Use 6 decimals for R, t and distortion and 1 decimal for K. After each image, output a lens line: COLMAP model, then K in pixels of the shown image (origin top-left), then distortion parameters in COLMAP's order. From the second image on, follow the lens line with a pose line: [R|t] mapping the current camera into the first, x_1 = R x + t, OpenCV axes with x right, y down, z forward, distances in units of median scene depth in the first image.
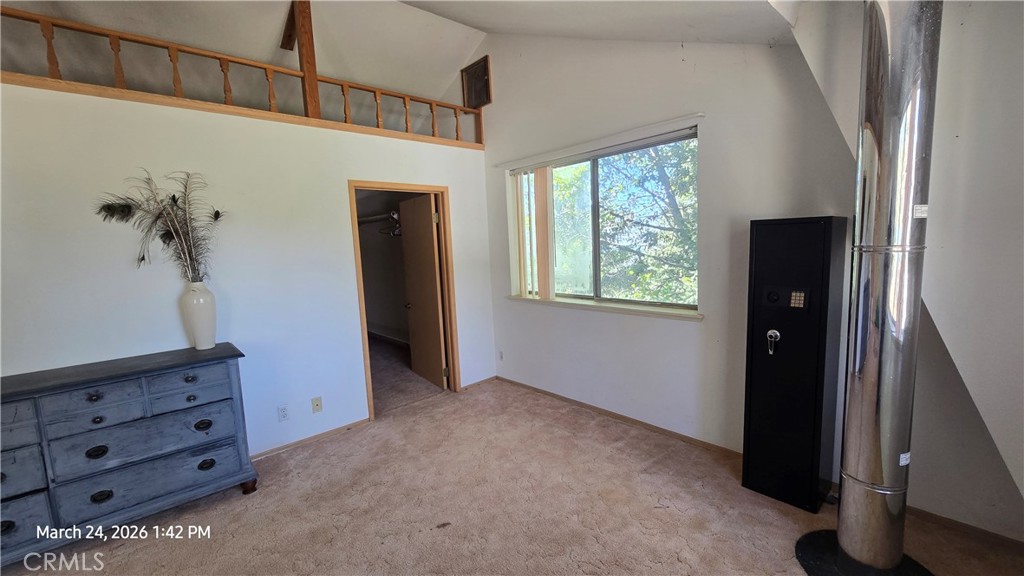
lens RADIAL K [[432.3, 0, 512.0], [0, 432.3, 288.0], [0, 0, 1]] dist [0.012062, -0.006980]
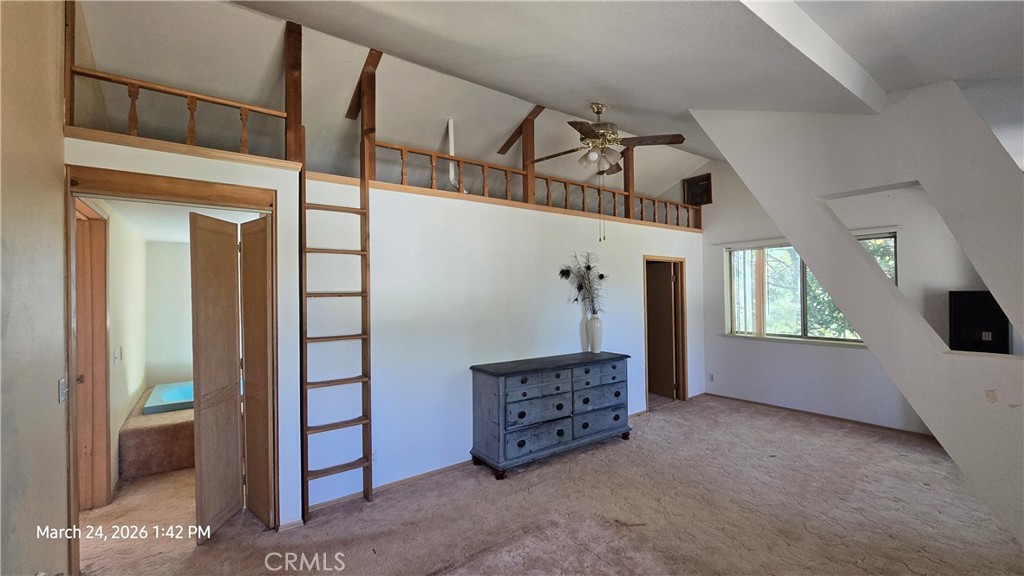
lens RADIAL K [[432.3, 0, 512.0], [0, 432.3, 288.0], [0, 0, 1]] dist [0.012062, -0.006980]
pose [[0.995458, 0.023107, -0.092355, -0.735528], [-0.034417, 0.991832, -0.122819, 0.088112], [0.088763, 0.125440, 0.988122, -0.628142]]
